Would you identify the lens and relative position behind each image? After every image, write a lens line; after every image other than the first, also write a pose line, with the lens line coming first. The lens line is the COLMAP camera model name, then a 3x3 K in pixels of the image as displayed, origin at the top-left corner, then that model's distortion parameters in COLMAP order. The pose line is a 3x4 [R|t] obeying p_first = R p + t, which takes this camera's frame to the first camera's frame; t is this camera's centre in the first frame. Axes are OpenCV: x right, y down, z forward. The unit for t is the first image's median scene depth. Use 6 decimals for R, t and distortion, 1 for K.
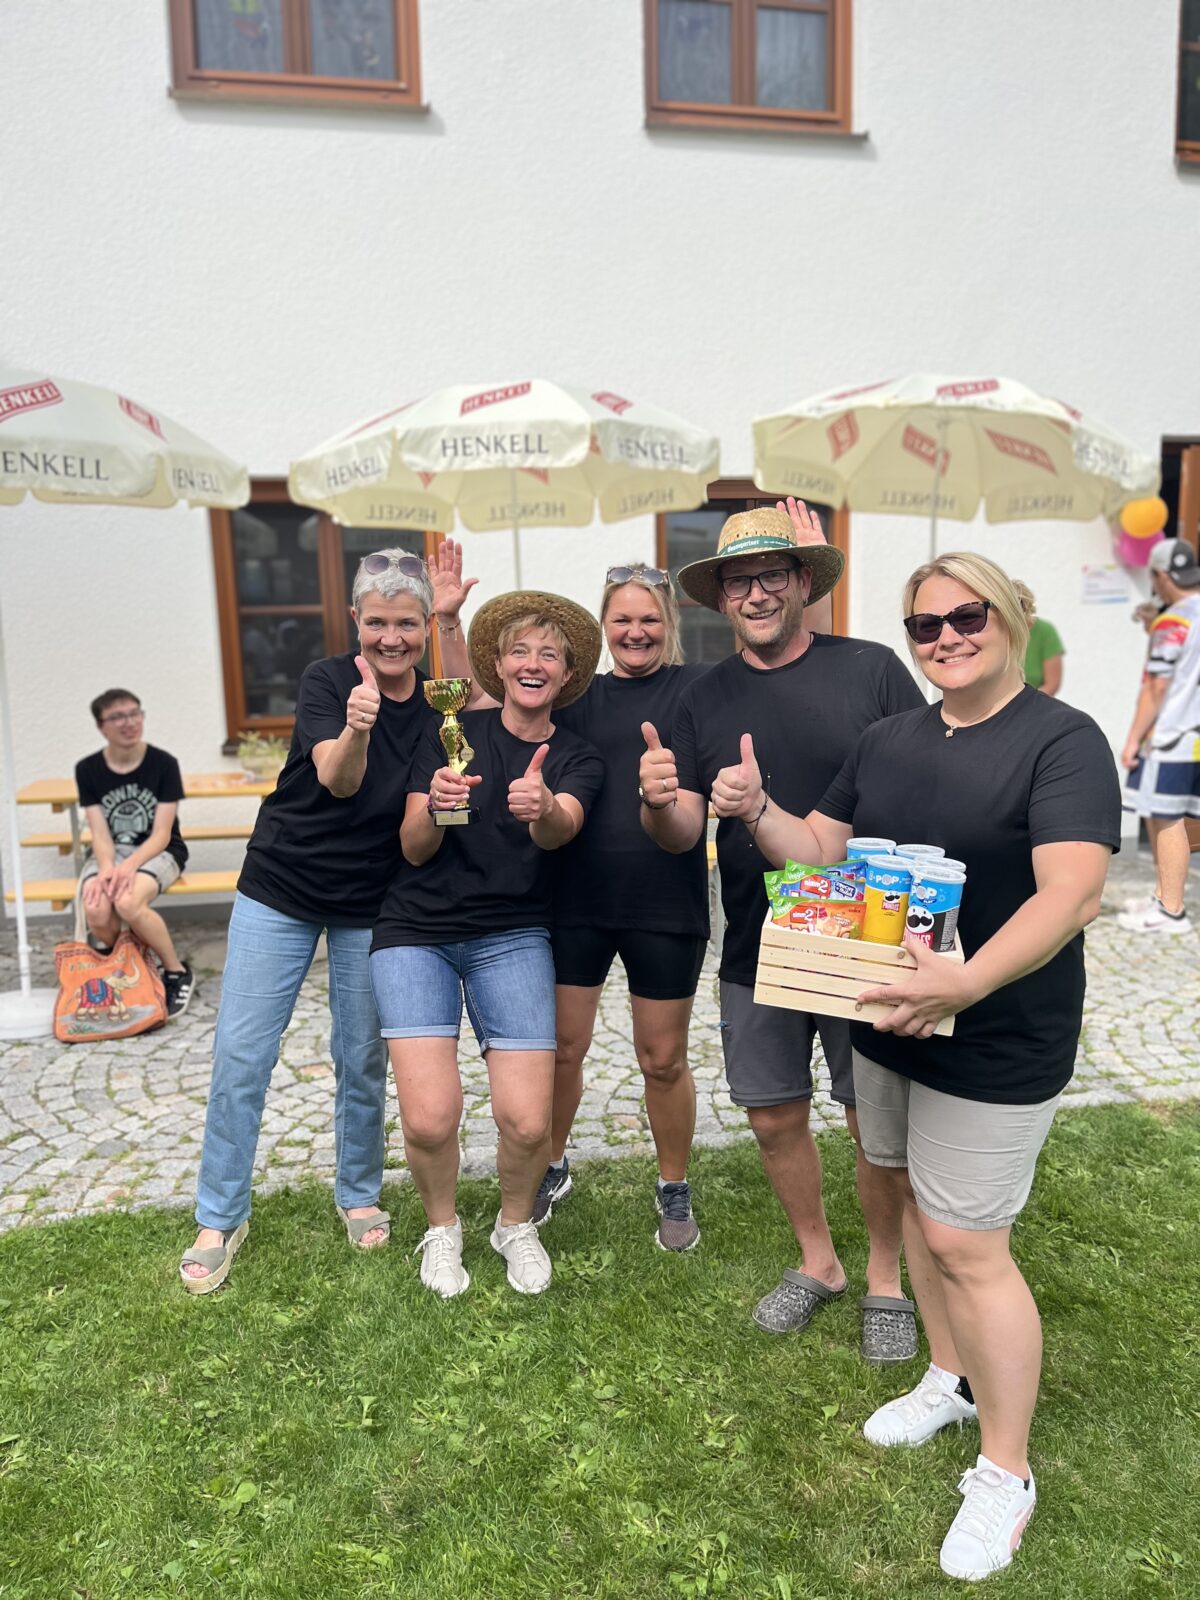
lens RADIAL K [[1225.1, 0, 600.0], [0, 1225.1, 800.0], [0, 0, 1]] dist [0.019389, 0.004440]
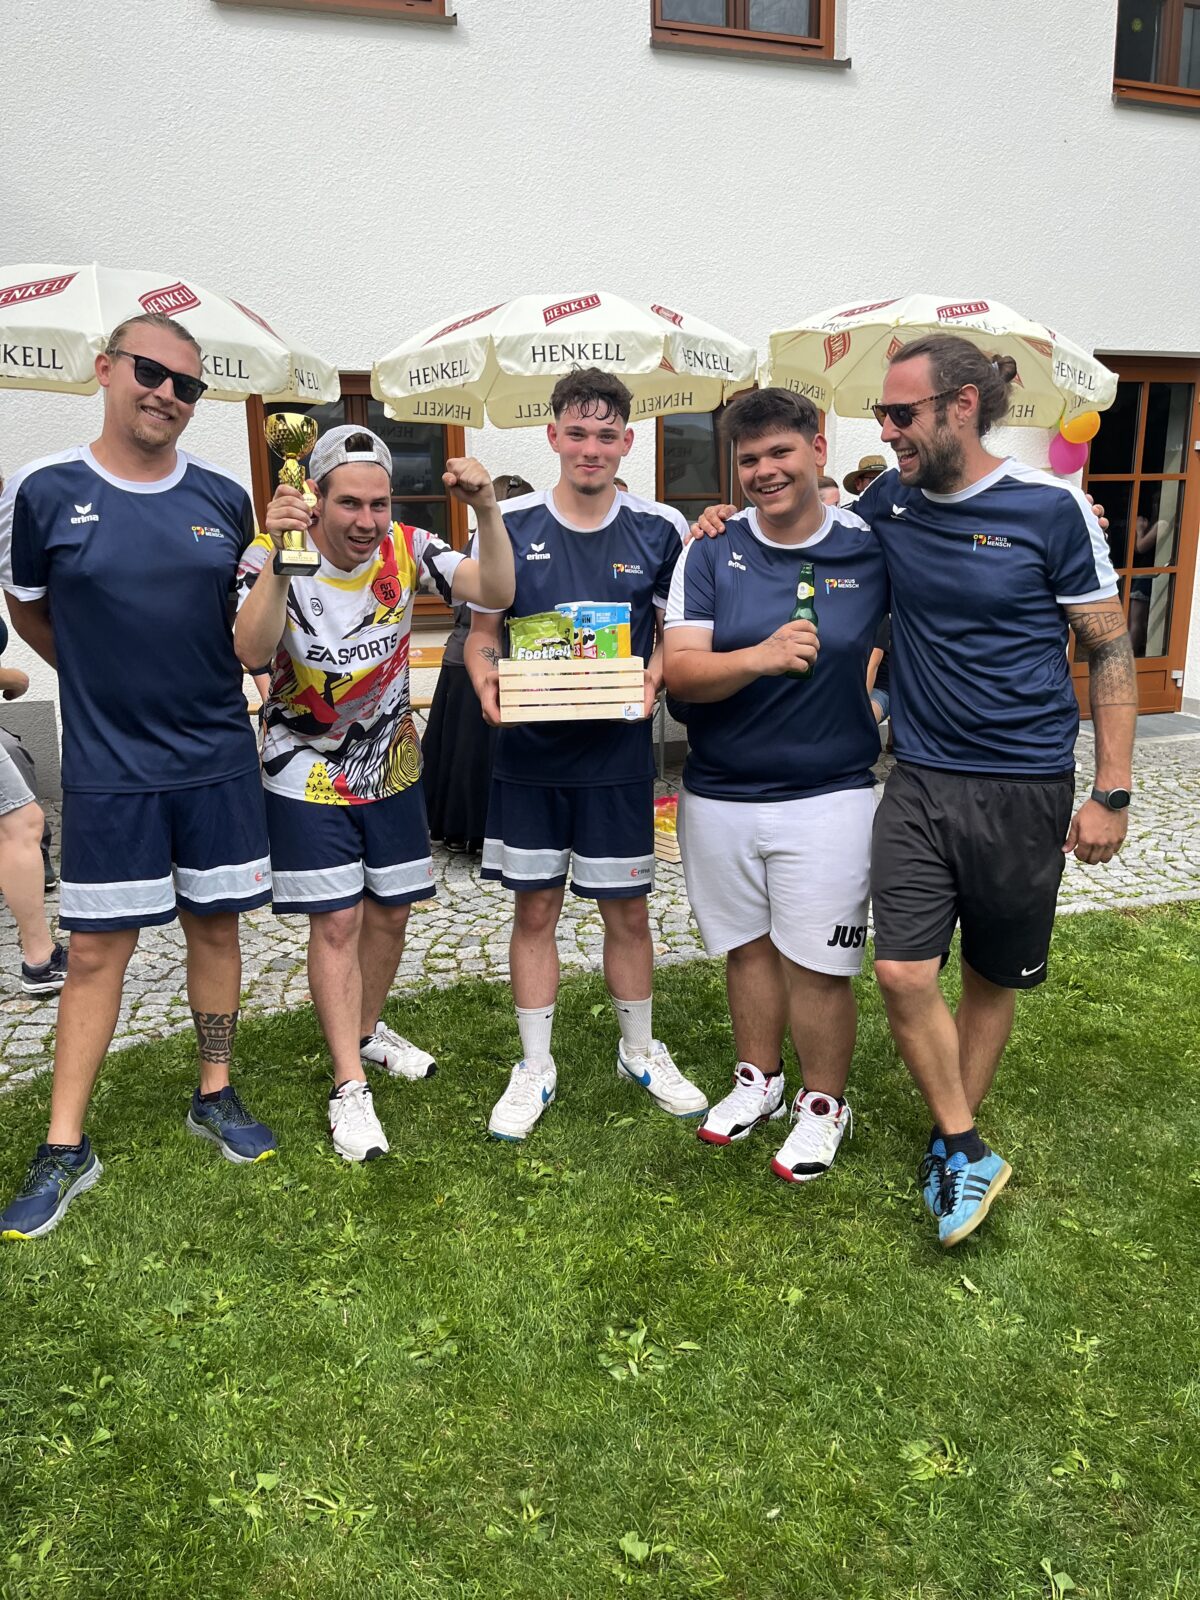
lens RADIAL K [[1217.9, 0, 600.0], [0, 1217.9, 800.0], [0, 0, 1]] dist [0.004491, -0.001012]
pose [[0.994680, -0.011622, 0.102353, -0.178739], [0.003114, 0.996554, 0.082890, 0.026886], [-0.102964, -0.082131, 0.991289, -0.141668]]
